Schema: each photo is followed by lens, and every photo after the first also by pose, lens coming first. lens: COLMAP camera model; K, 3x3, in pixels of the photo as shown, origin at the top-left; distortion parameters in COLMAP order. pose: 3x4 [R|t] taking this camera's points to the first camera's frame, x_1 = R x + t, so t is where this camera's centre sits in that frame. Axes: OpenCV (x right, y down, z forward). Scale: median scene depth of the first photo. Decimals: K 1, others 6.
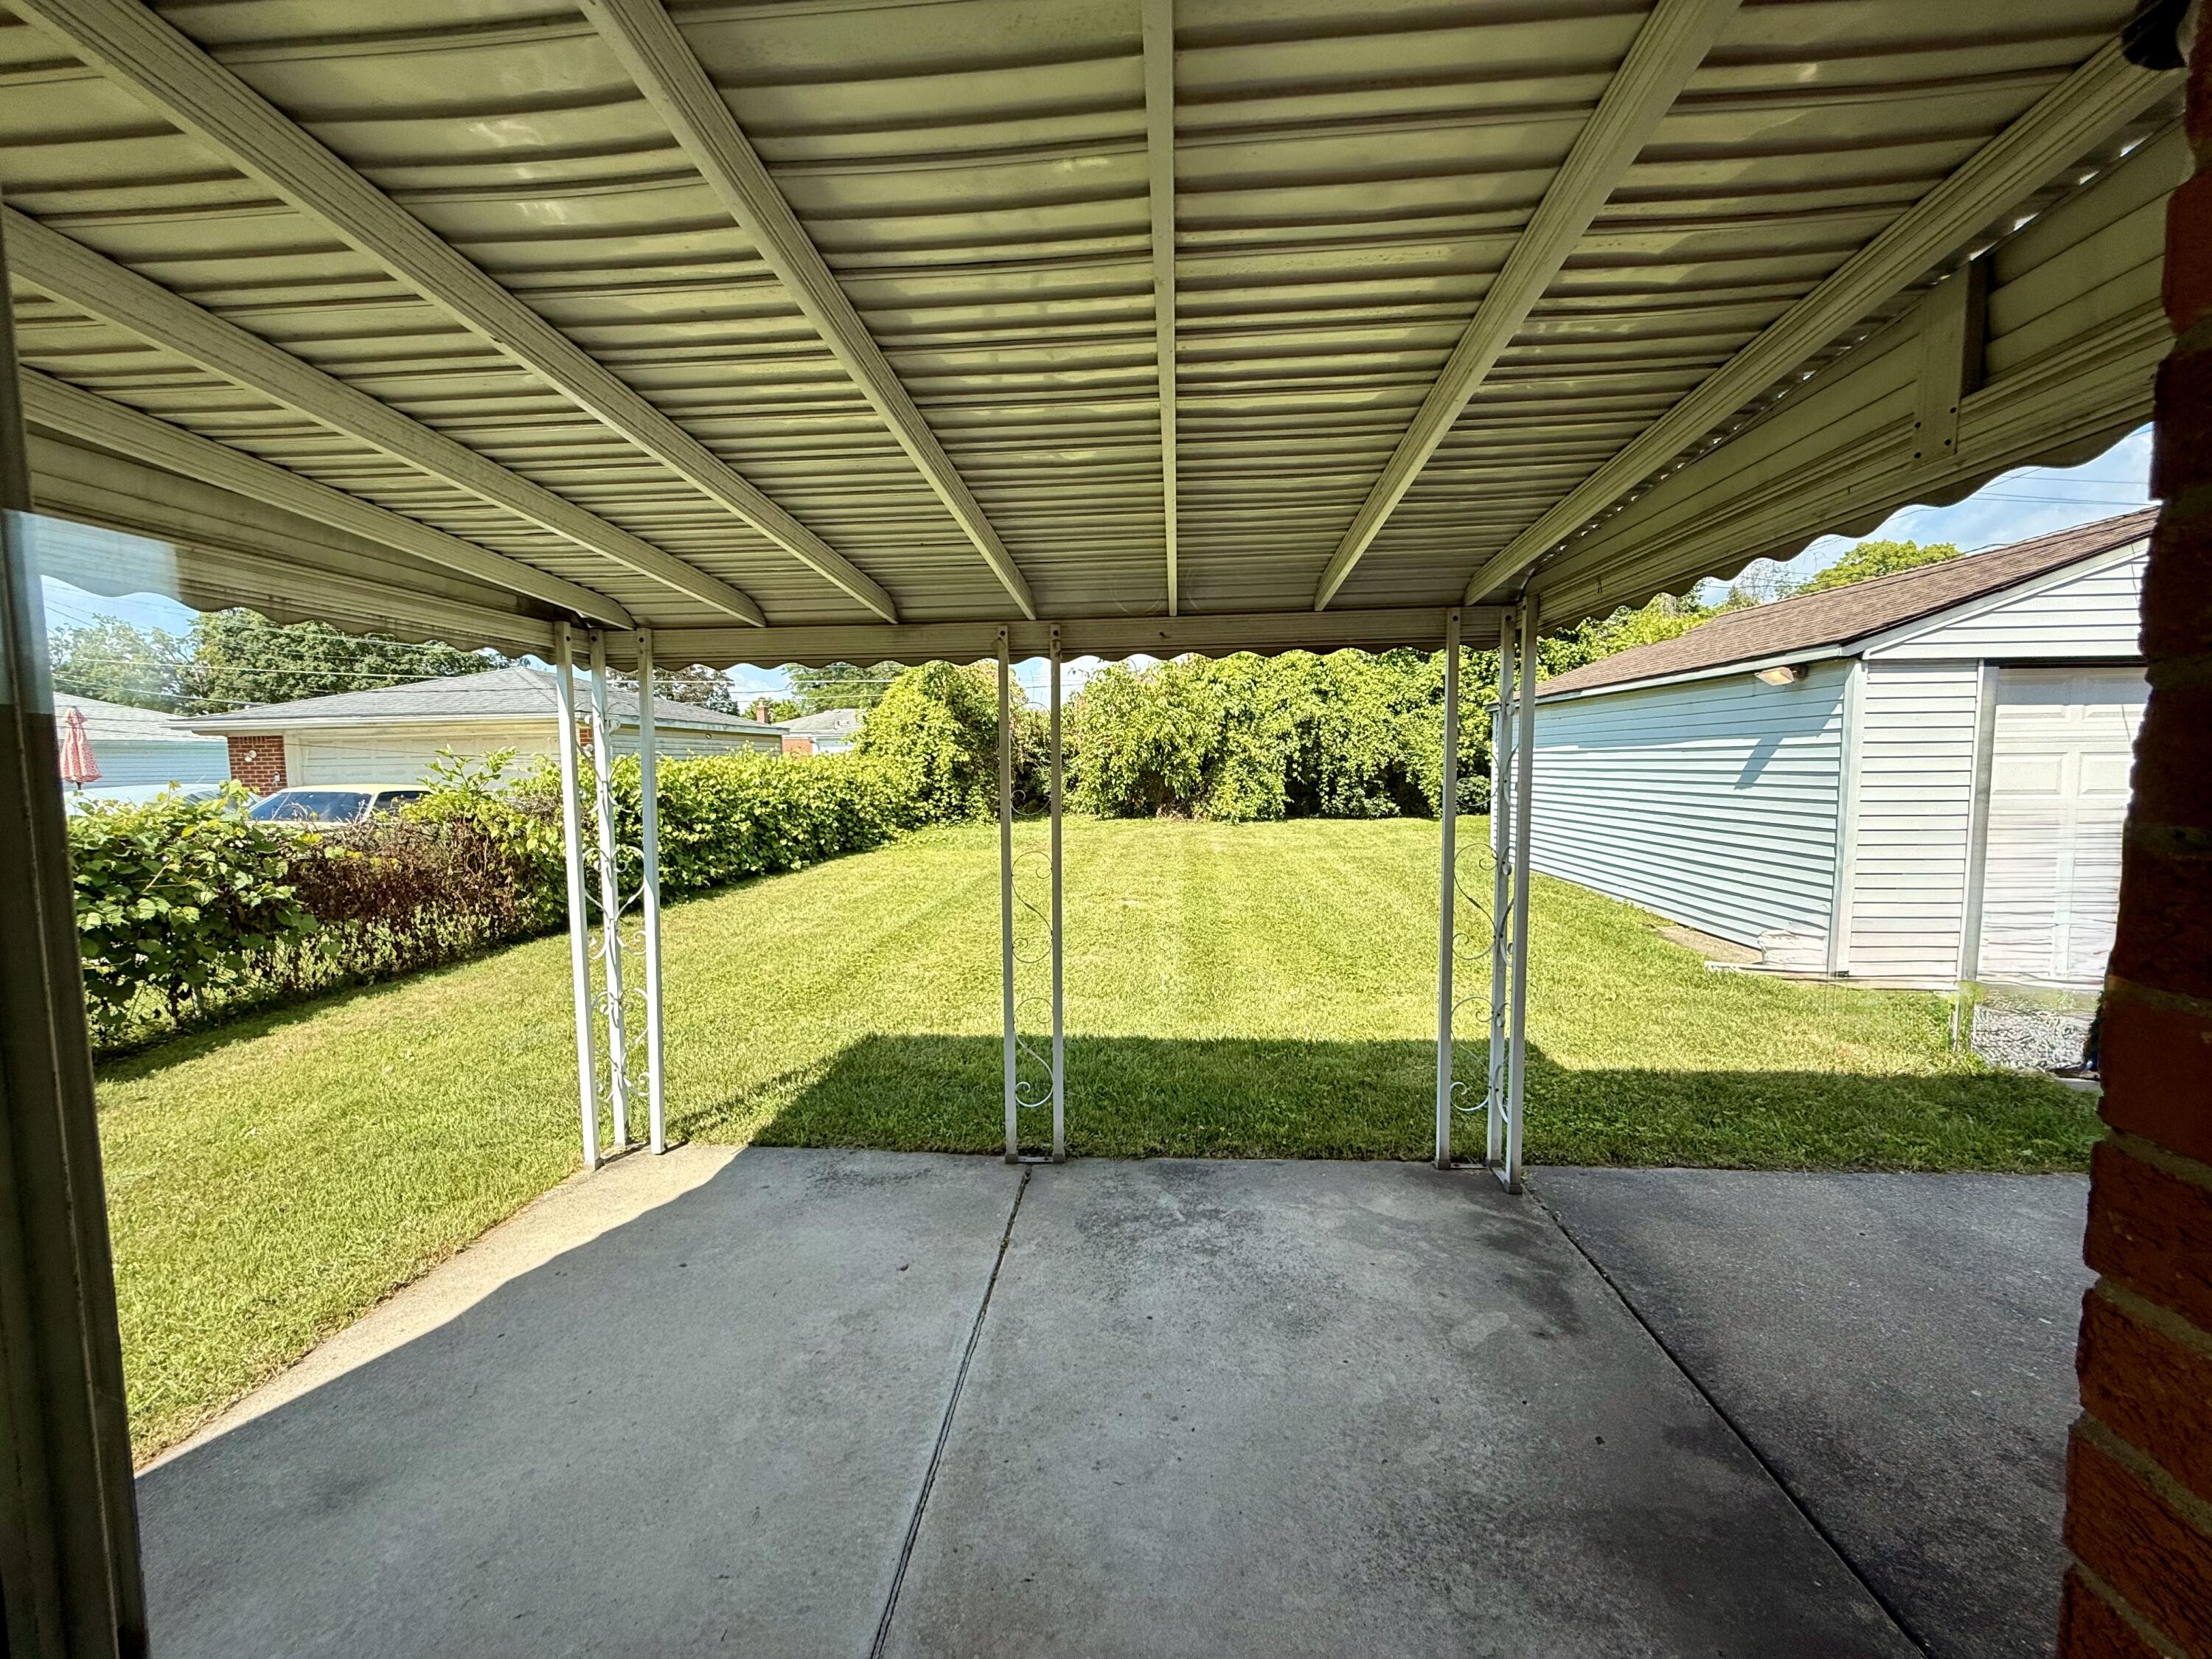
lens RADIAL K [[881.5, 0, 1104.1], [0, 881.5, 834.6], [0, 0, 1]] dist [0.003375, 0.000035]
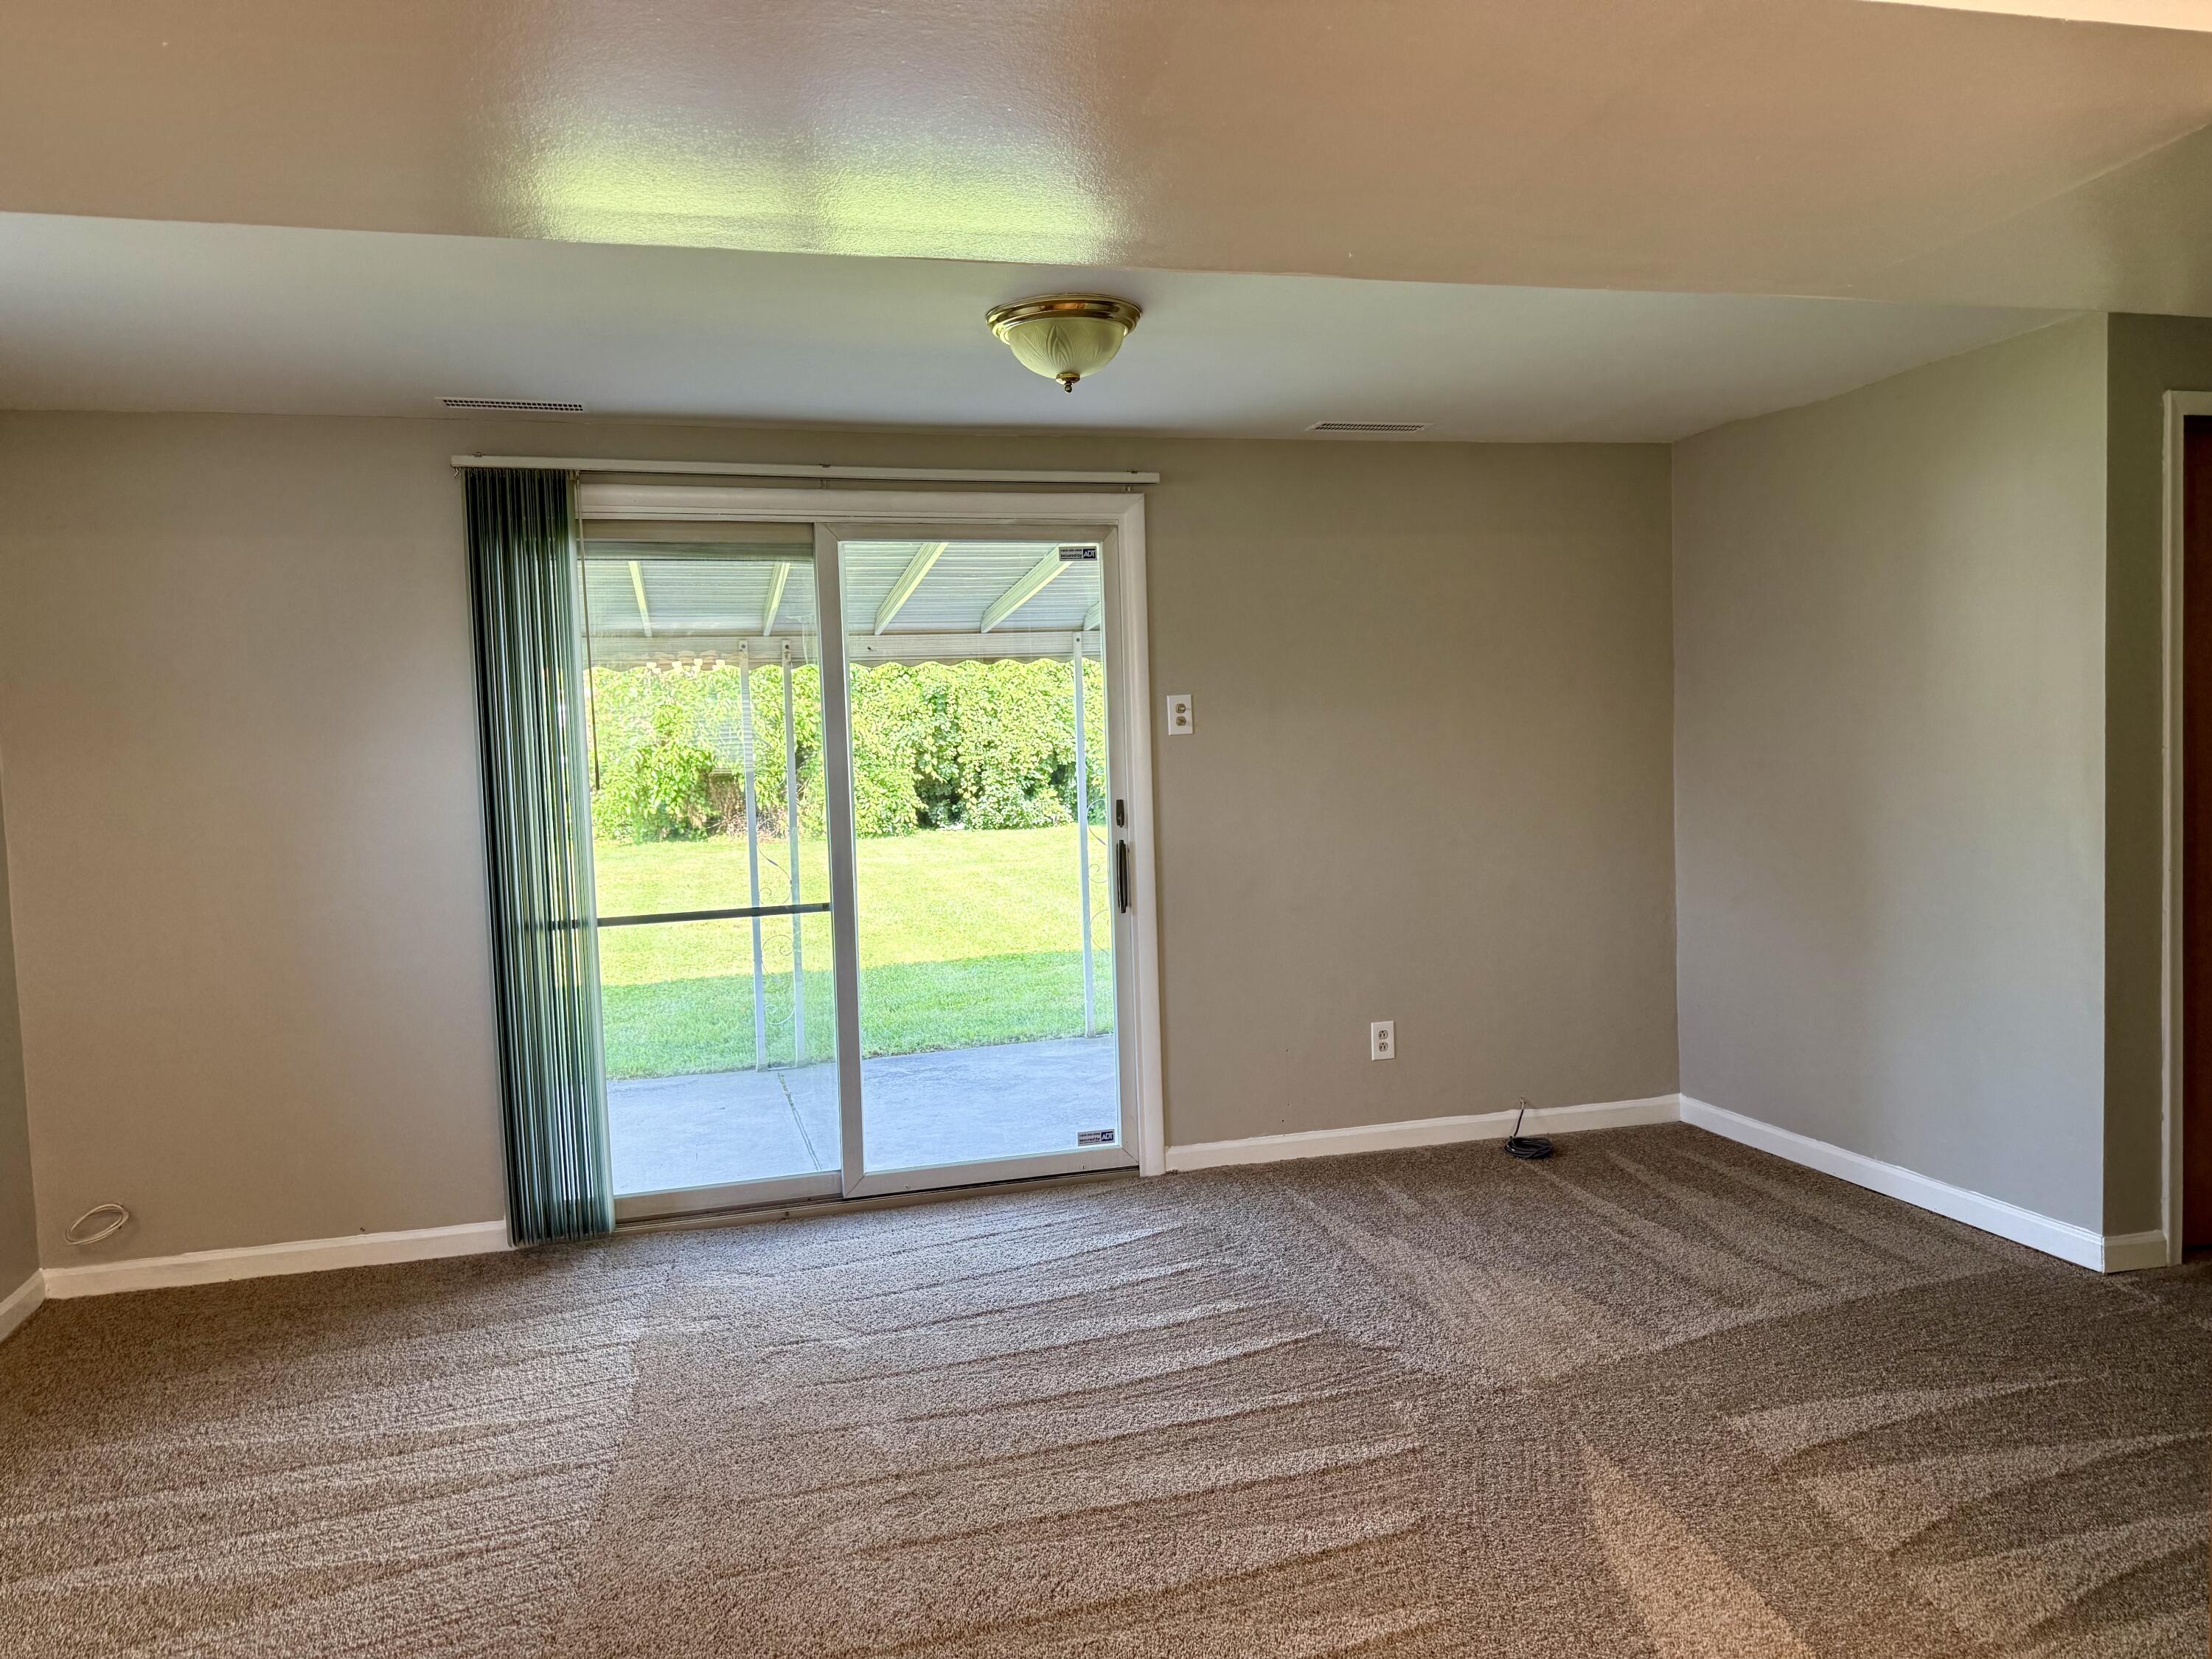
lens RADIAL K [[1551.9, 0, 1111.8], [0, 1551.9, 822.3], [0, 0, 1]] dist [0.066817, -0.081220]
pose [[0.940798, -0.035556, 0.337096, -0.159981], [0.049097, 0.998290, -0.031730, 0.051282], [-0.335392, 0.046402, 0.940935, -0.537910]]
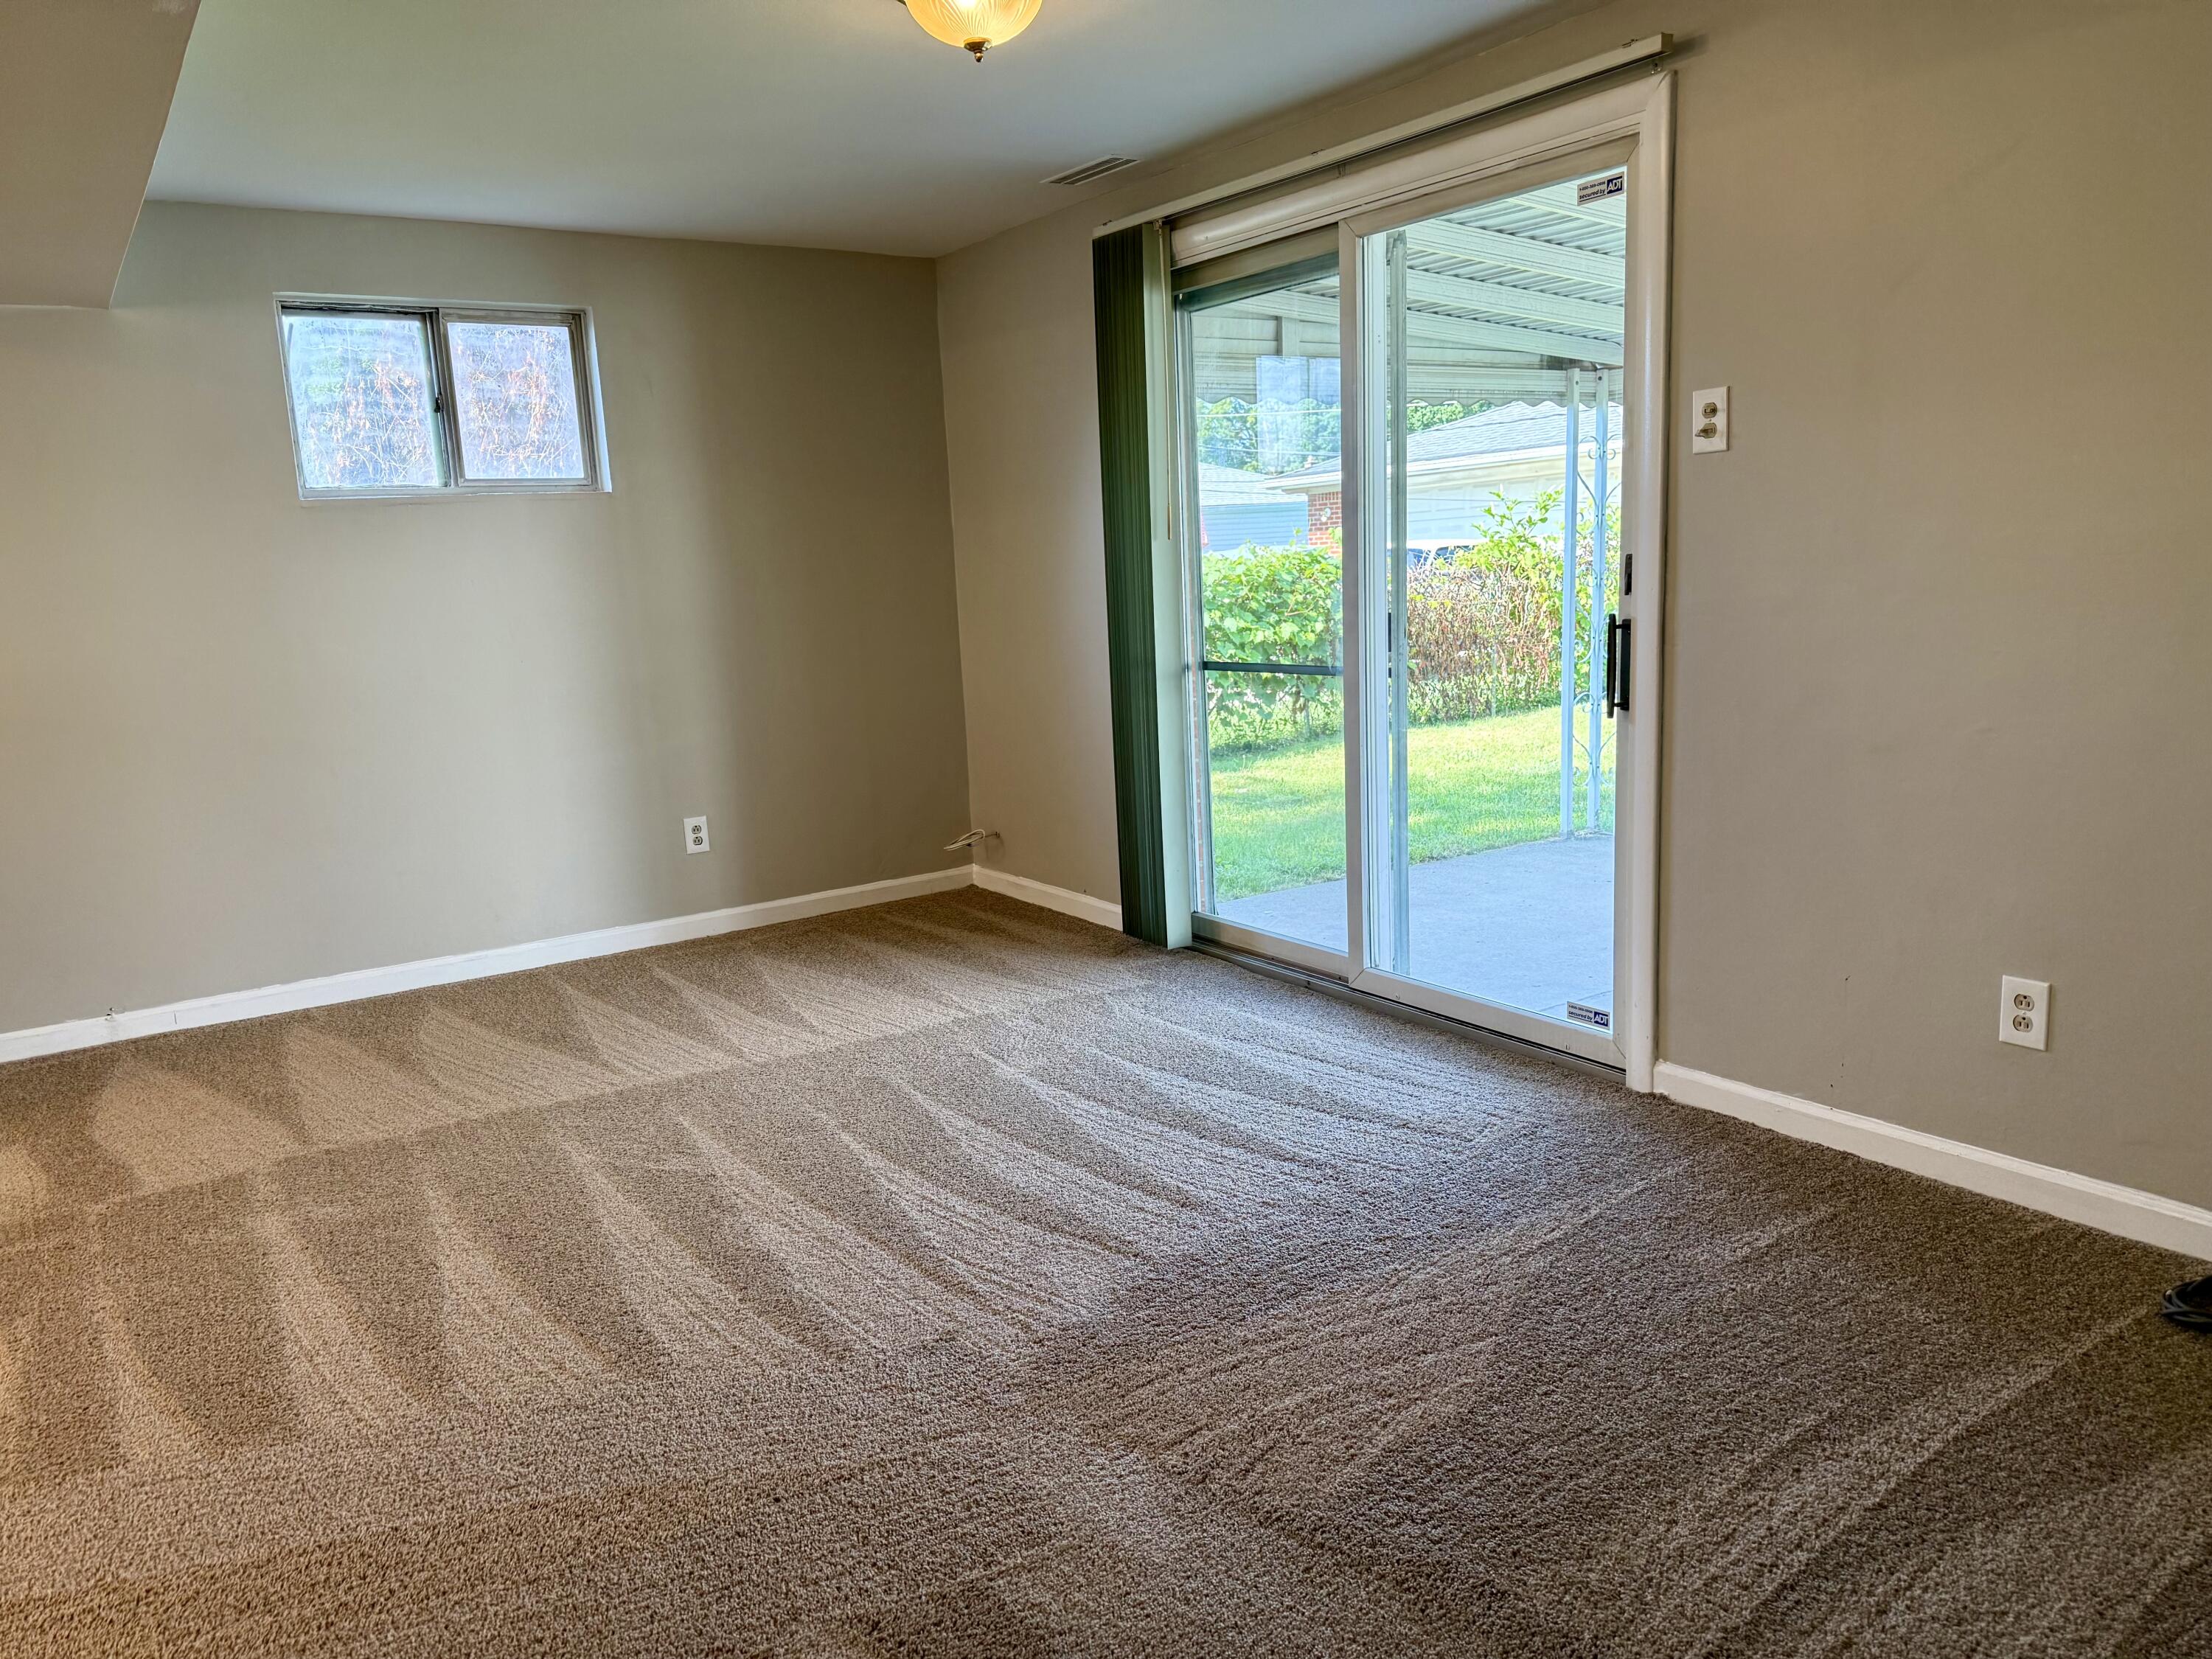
lens RADIAL K [[1551.9, 0, 1093.8], [0, 1551.9, 822.5], [0, 0, 1]] dist [0.066817, -0.081220]
pose [[0.621361, 0.121119, -0.774106, 0.286491], [-0.030873, 0.990997, 0.130273, 0.044809], [0.782916, -0.057047, 0.619506, -0.350062]]
